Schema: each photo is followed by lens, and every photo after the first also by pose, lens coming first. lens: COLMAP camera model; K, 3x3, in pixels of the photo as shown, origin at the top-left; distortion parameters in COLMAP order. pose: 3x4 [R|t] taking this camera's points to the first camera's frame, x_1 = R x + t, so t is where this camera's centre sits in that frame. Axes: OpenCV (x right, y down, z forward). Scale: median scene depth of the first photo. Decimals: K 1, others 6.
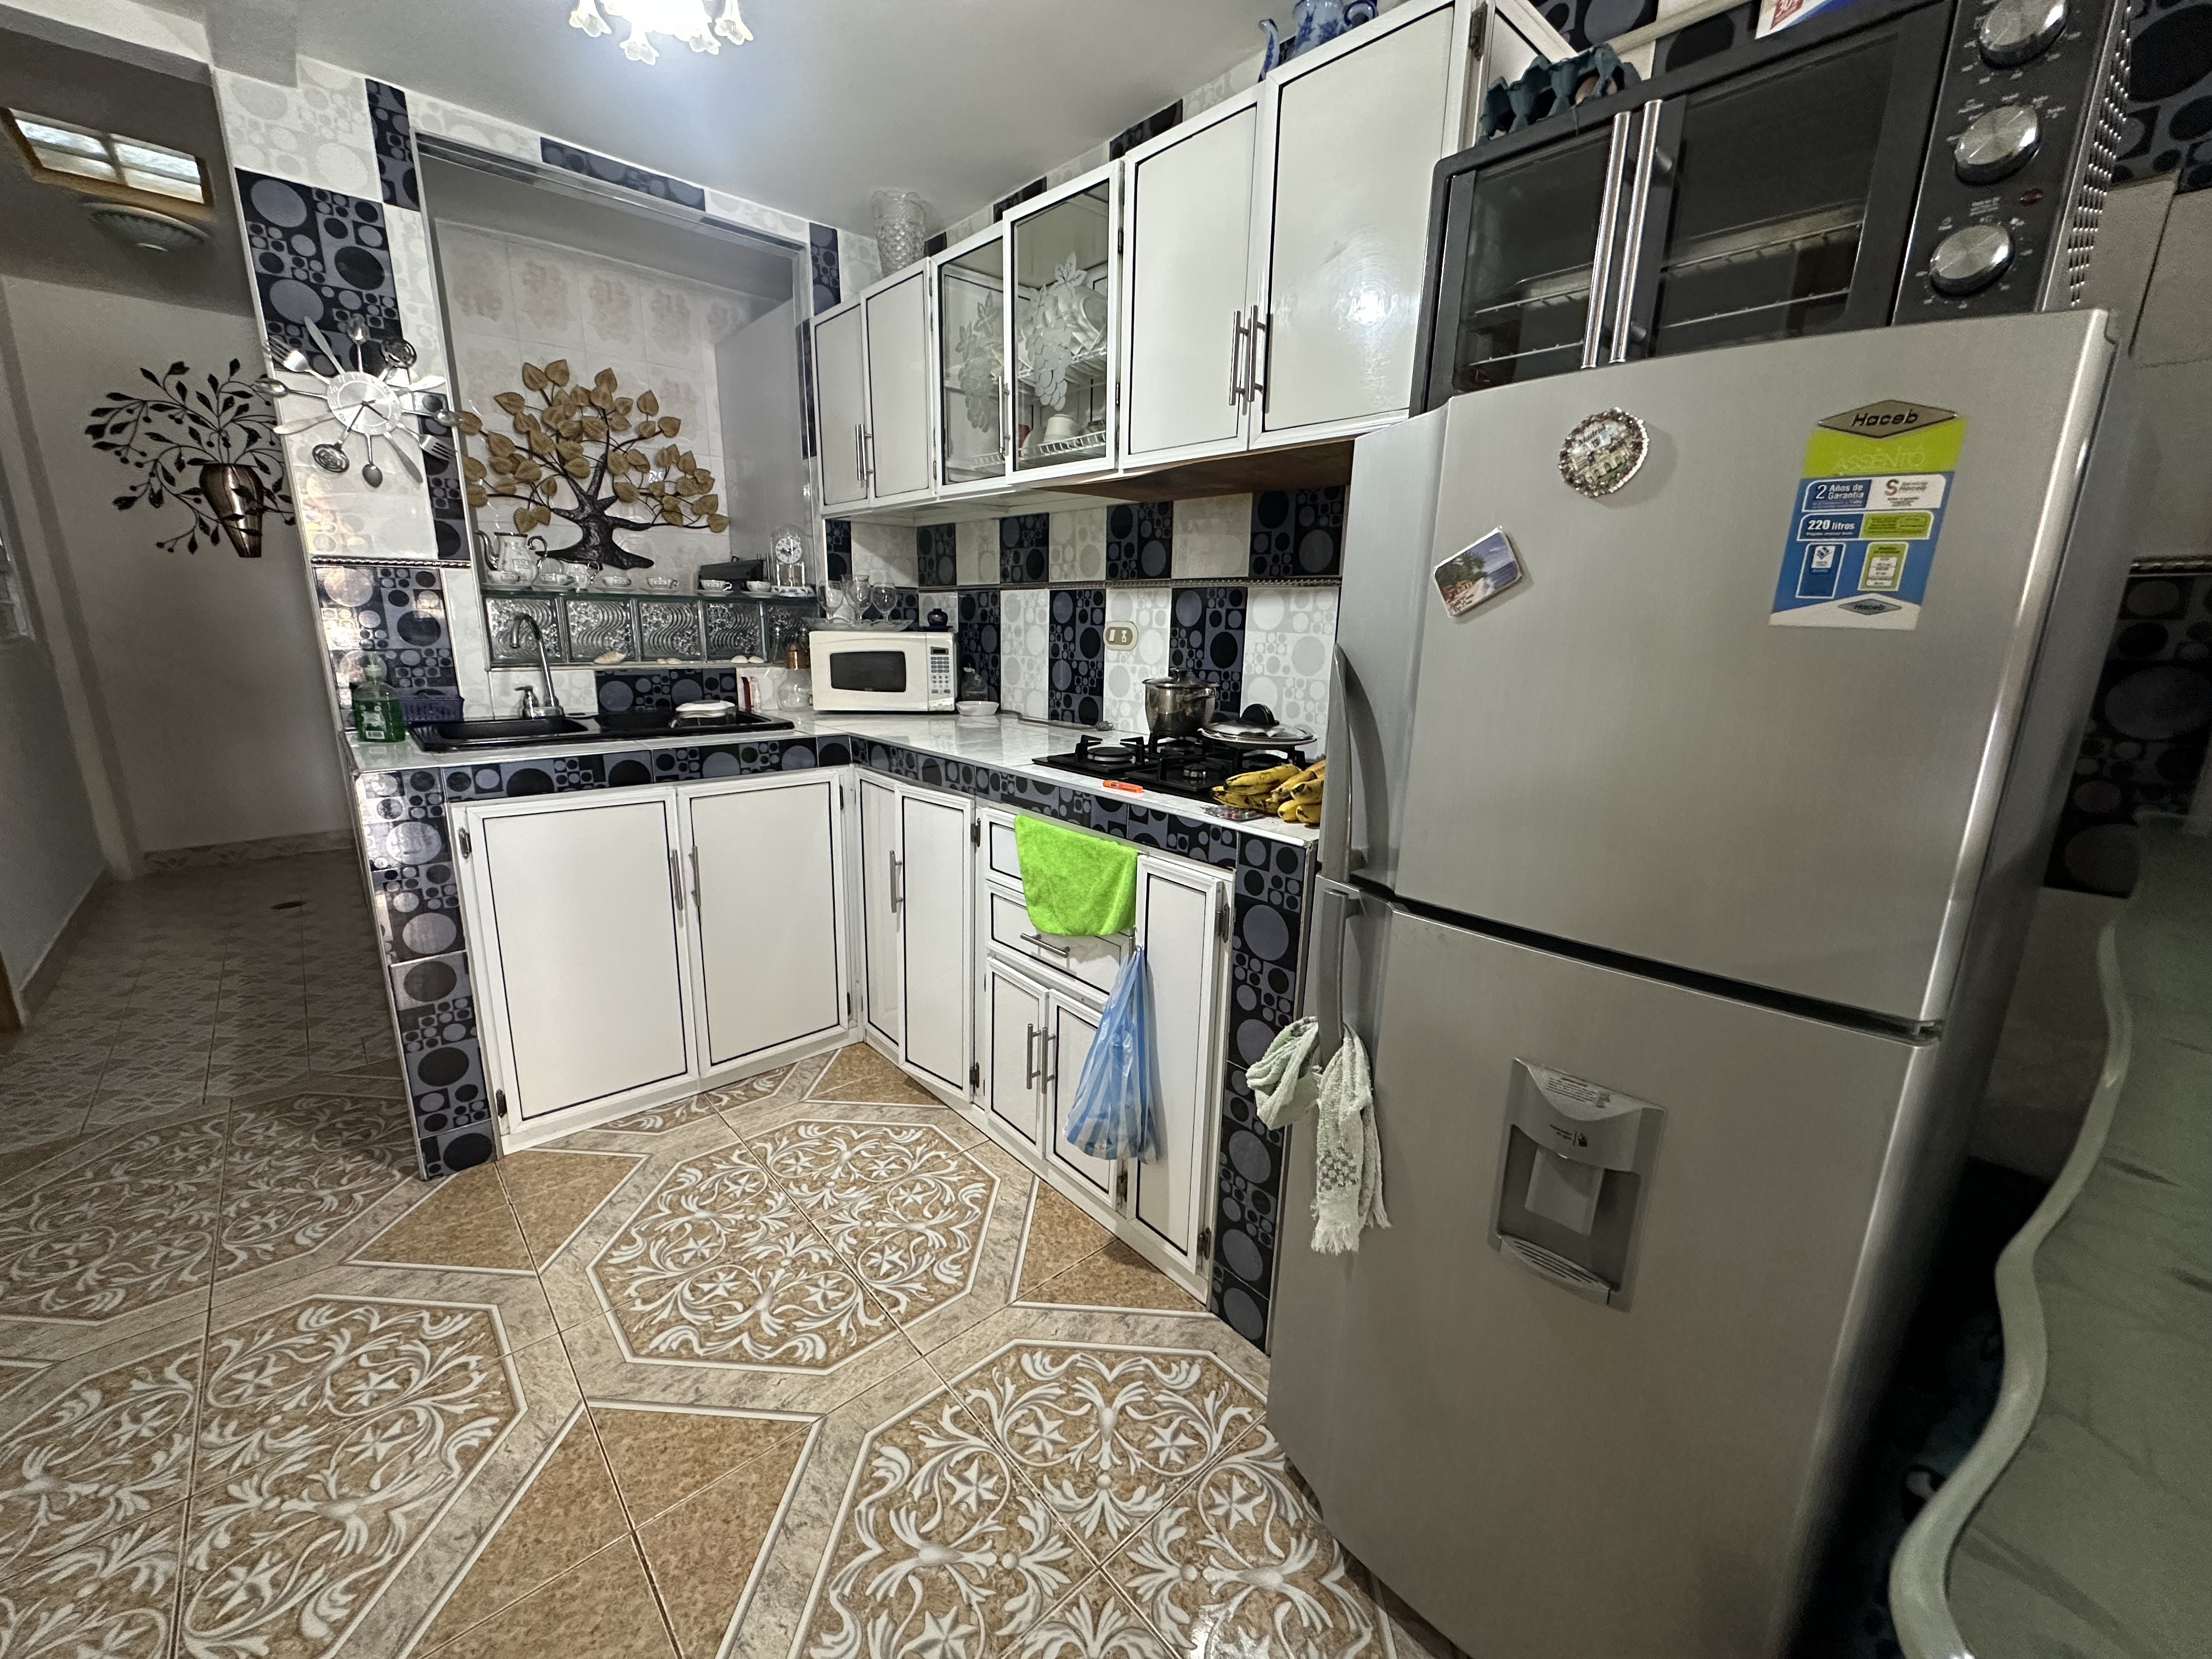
lens RADIAL K [[883.5, 0, 1106.6], [0, 883.5, 826.9], [0, 0, 1]] dist [-0.004854, 0.001408]
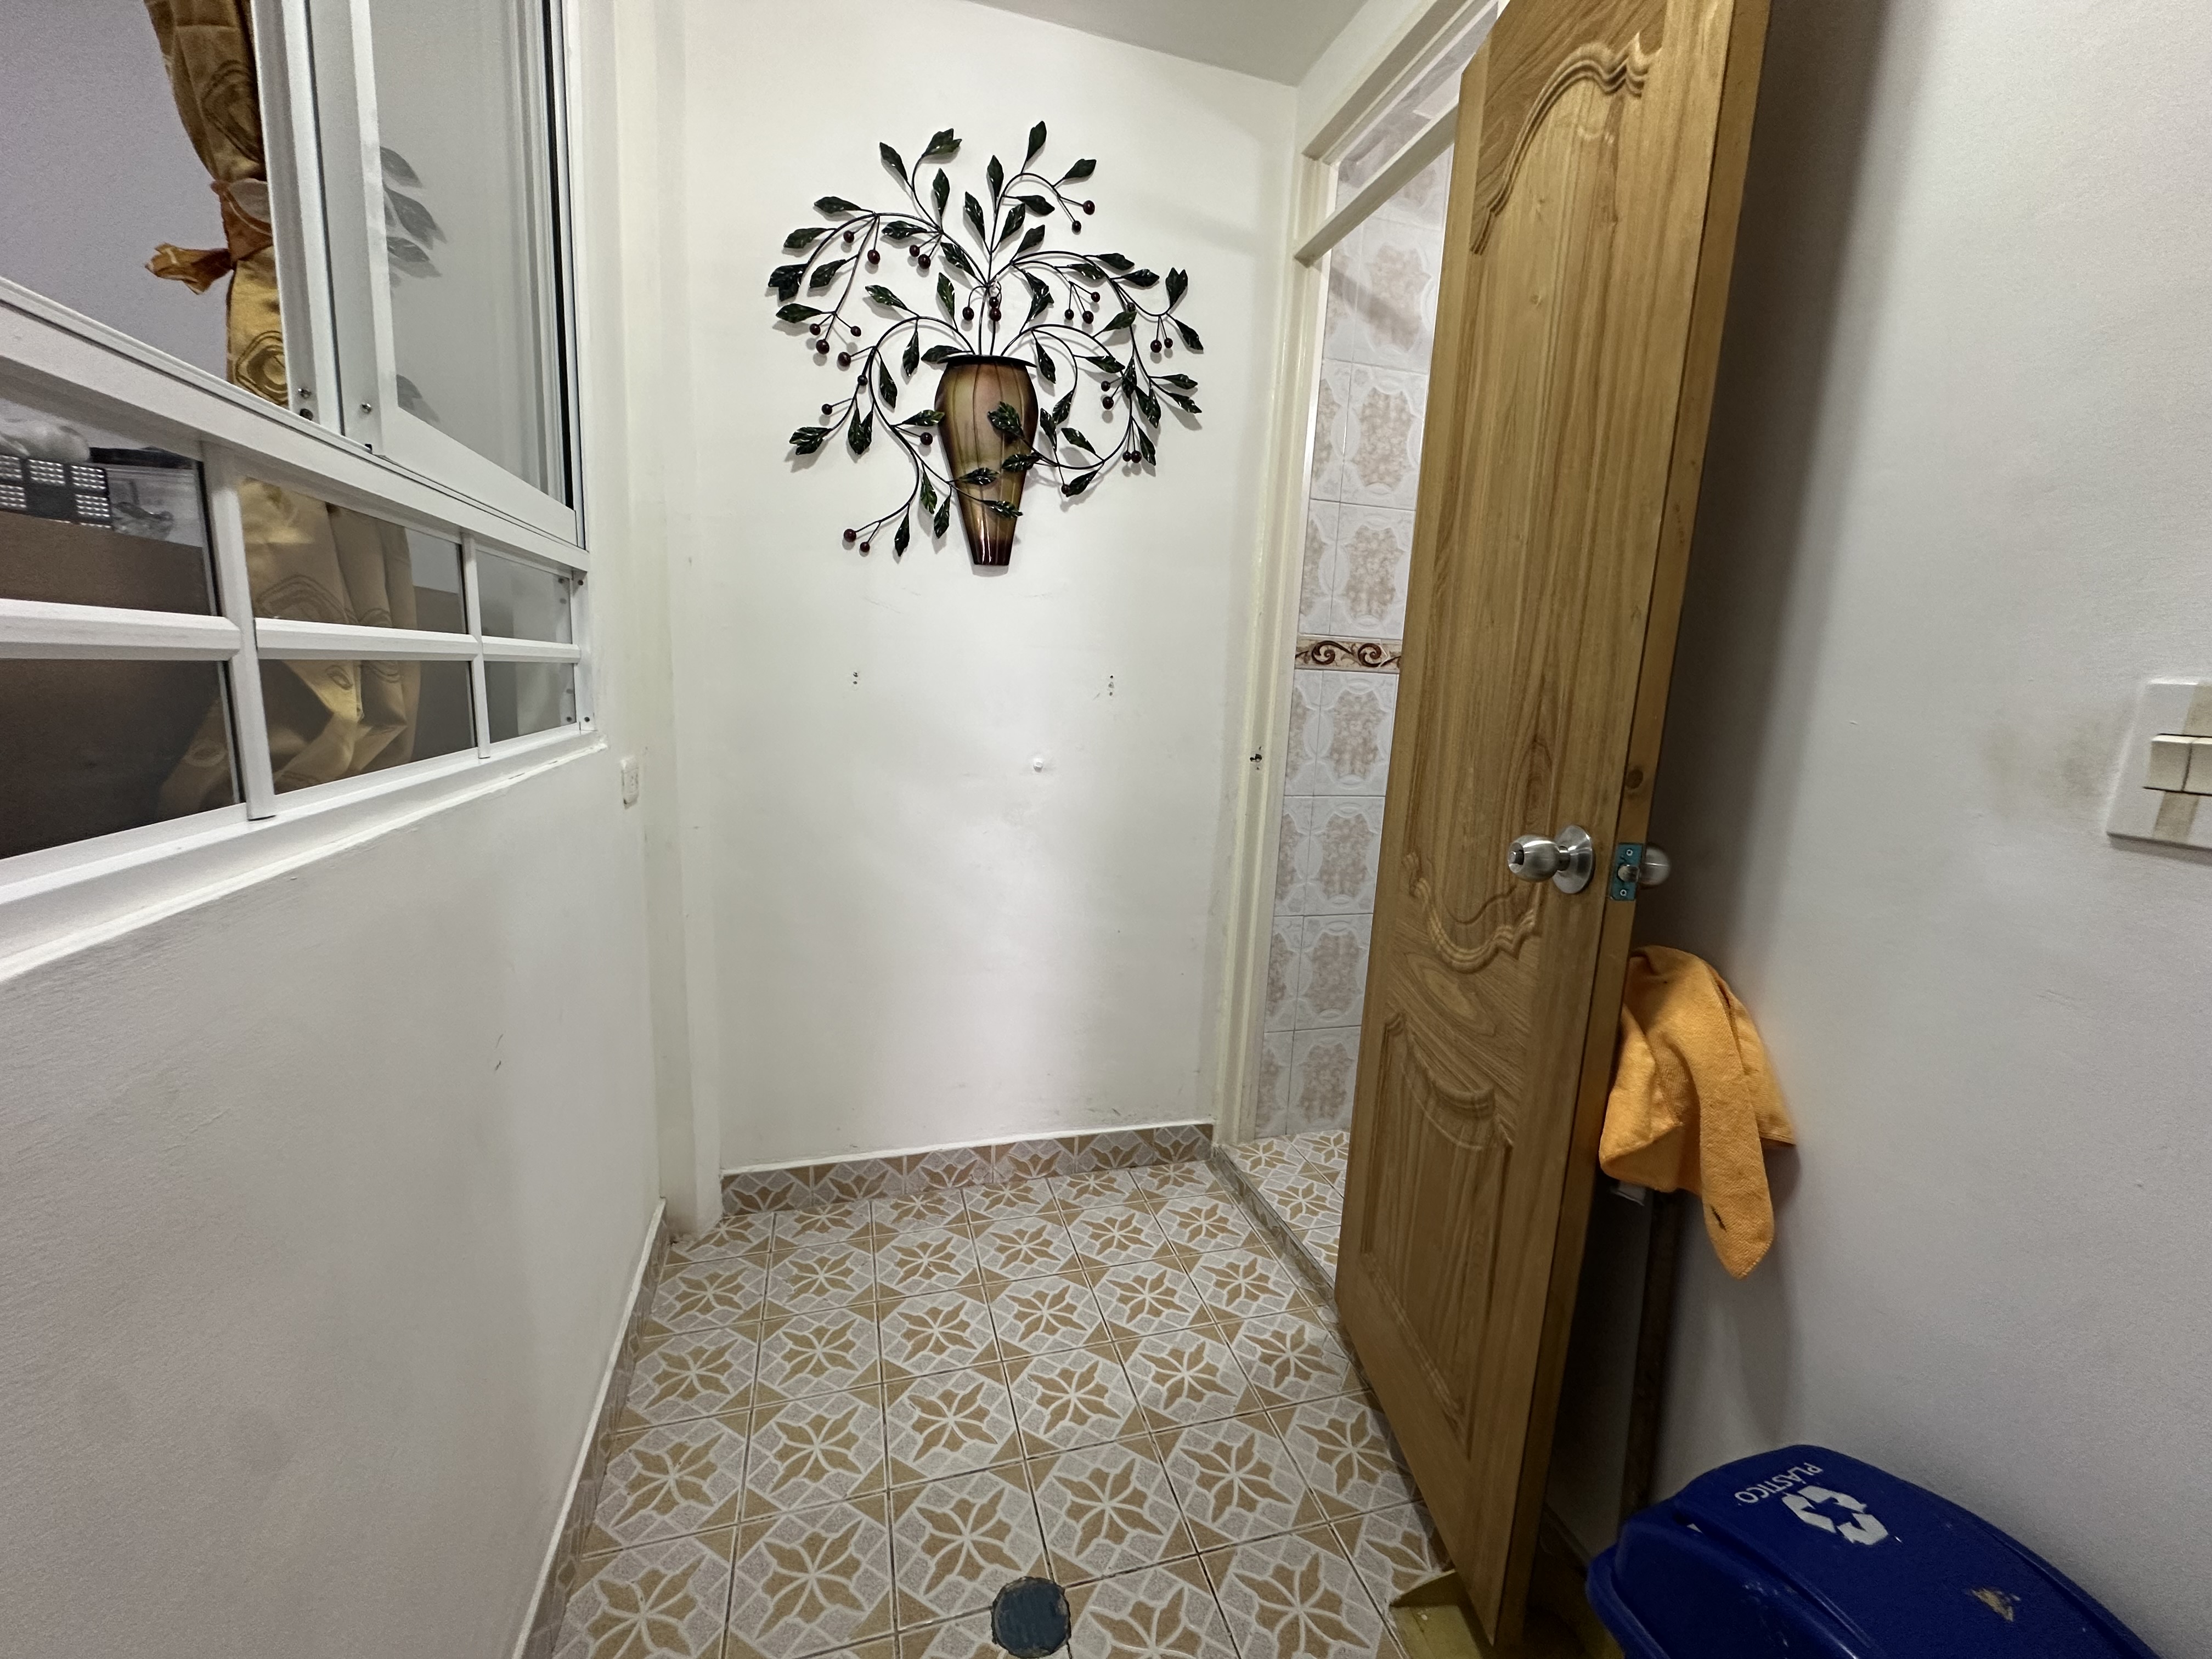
lens RADIAL K [[883.5, 0, 1106.6], [0, 883.5, 826.9], [0, 0, 1]] dist [-0.004854, 0.001408]
pose [[0.904179, 0.092520, -0.417014, -1.539525], [-0.126880, 0.990371, -0.055377, -0.334179], [0.407875, 0.102981, 0.907212, 1.343250]]
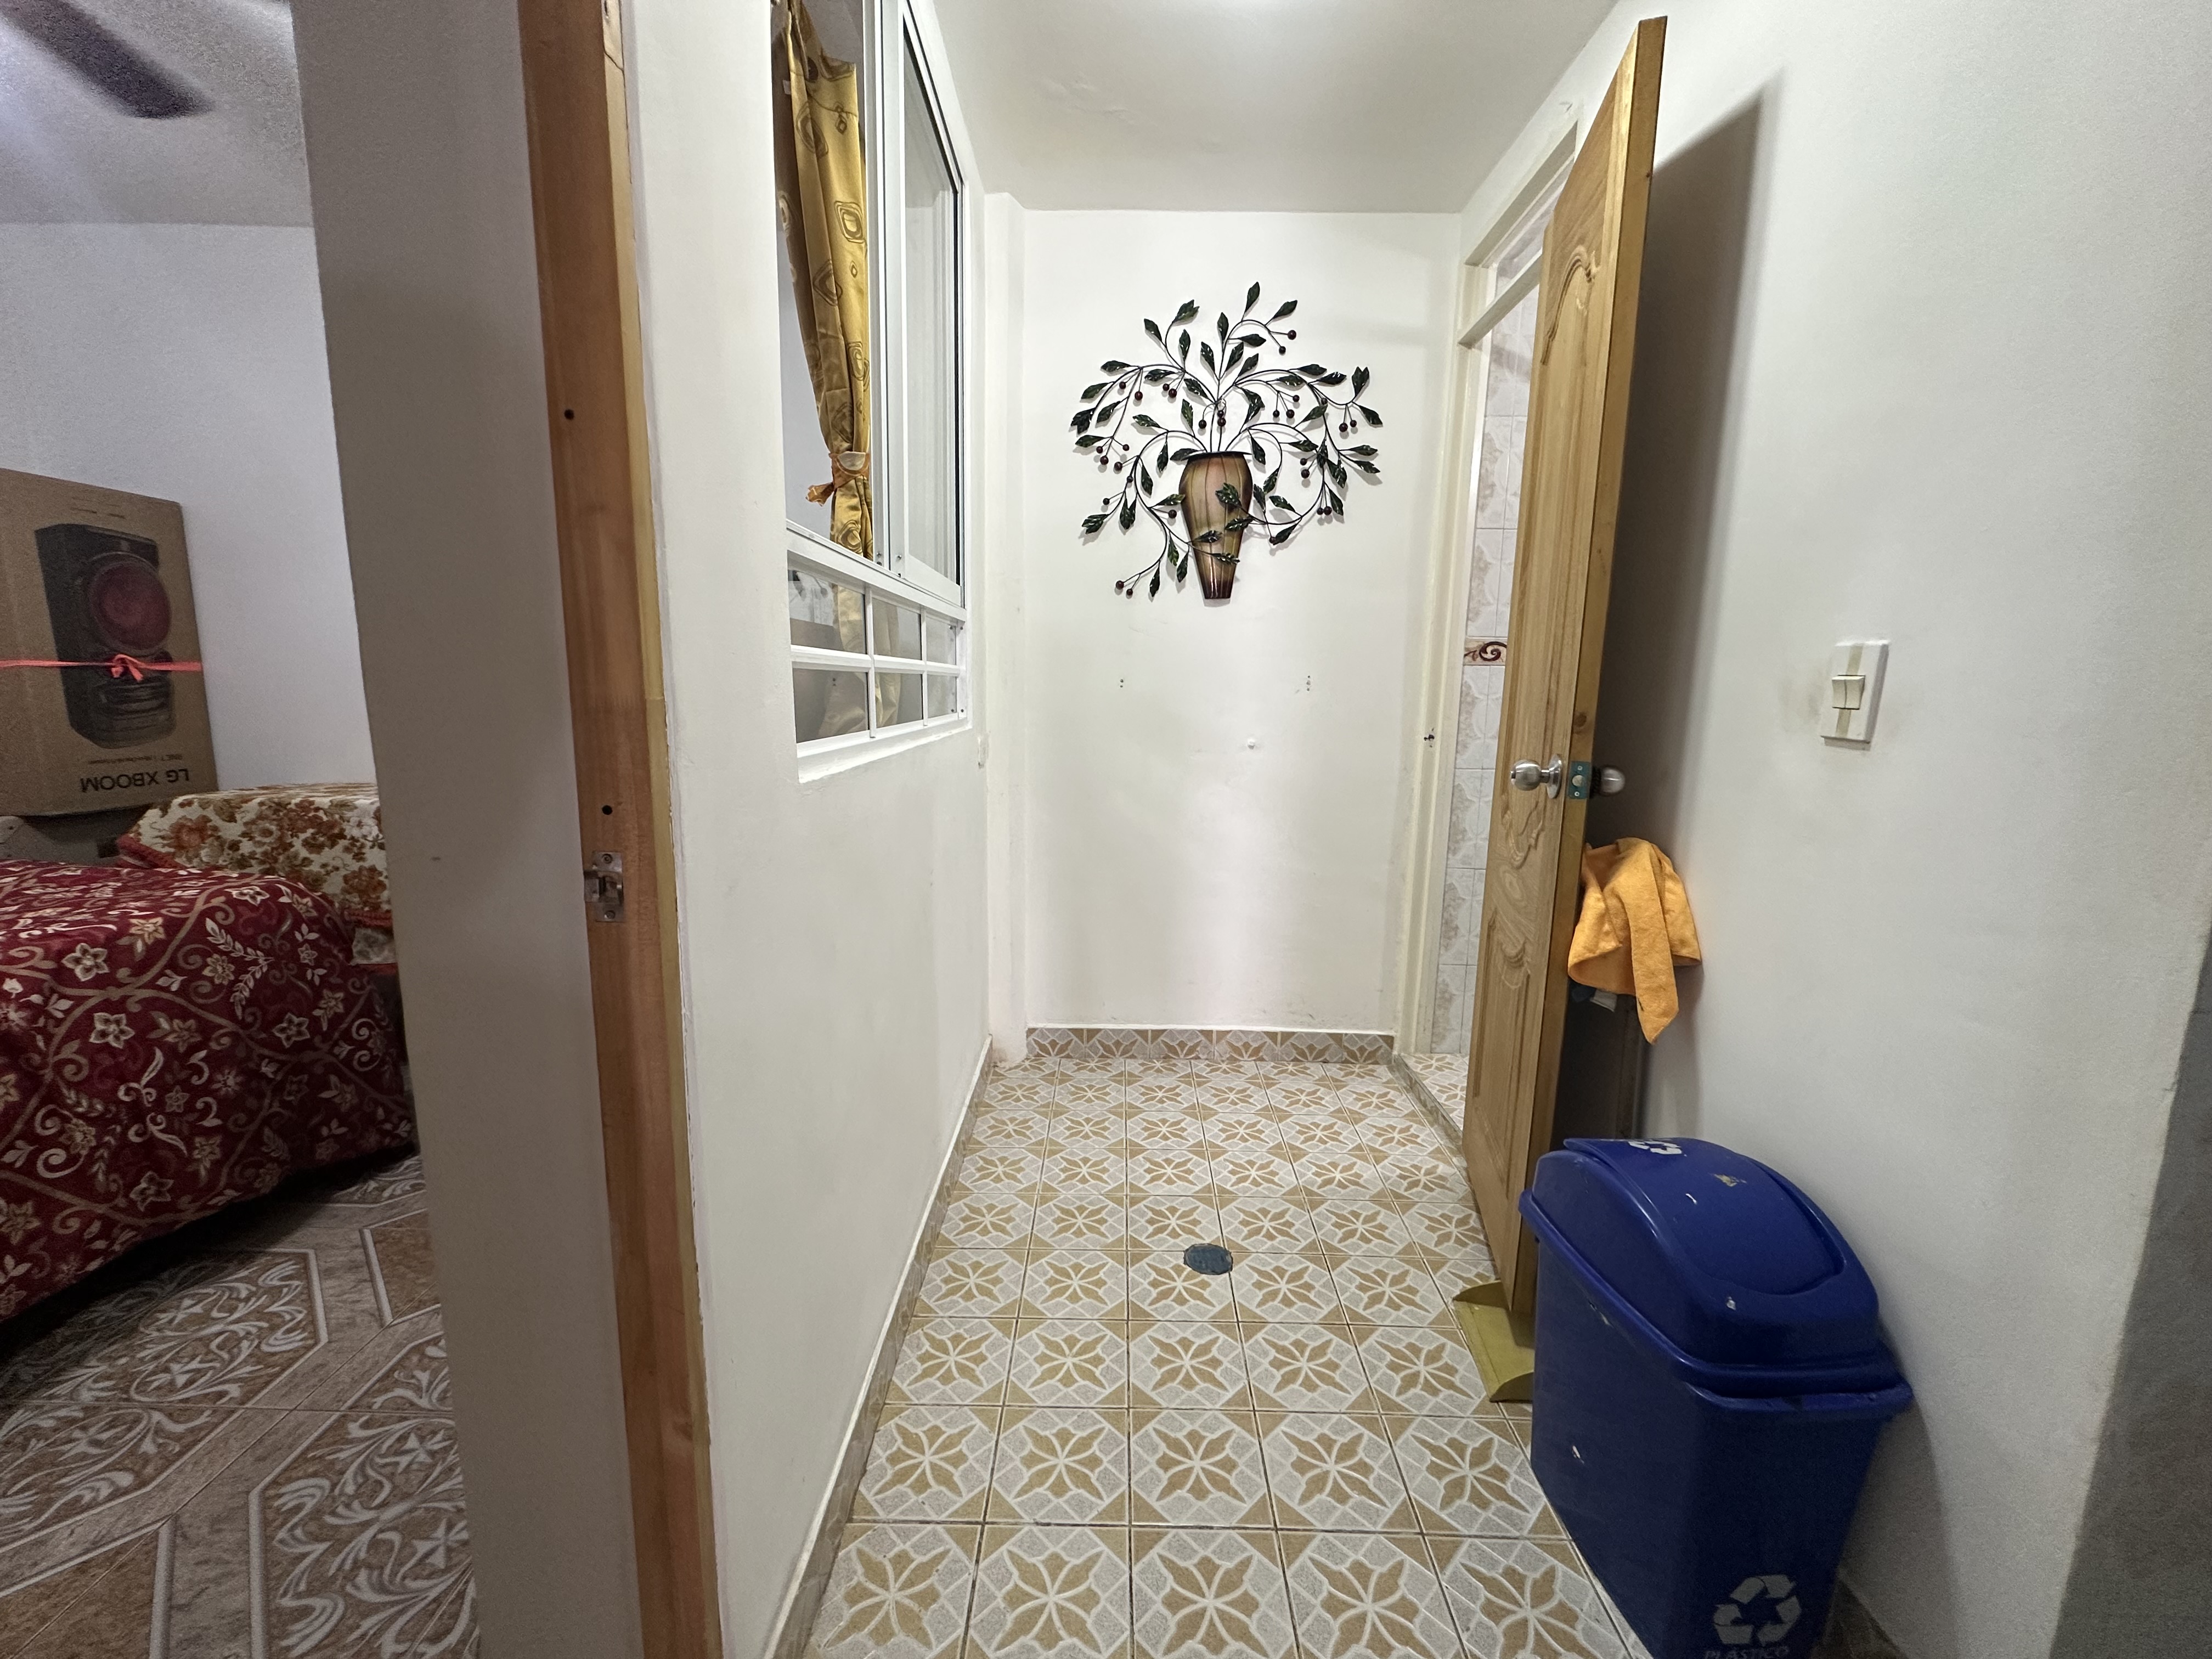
lens RADIAL K [[883.5, 0, 1106.6], [0, 883.5, 826.9], [0, 0, 1]] dist [-0.004854, 0.001408]
pose [[0.733651, 0.098748, -0.672314, -1.268224], [-0.158863, 0.986892, -0.028404, -0.247994], [0.660696, 0.127645, 0.739721, 1.077527]]
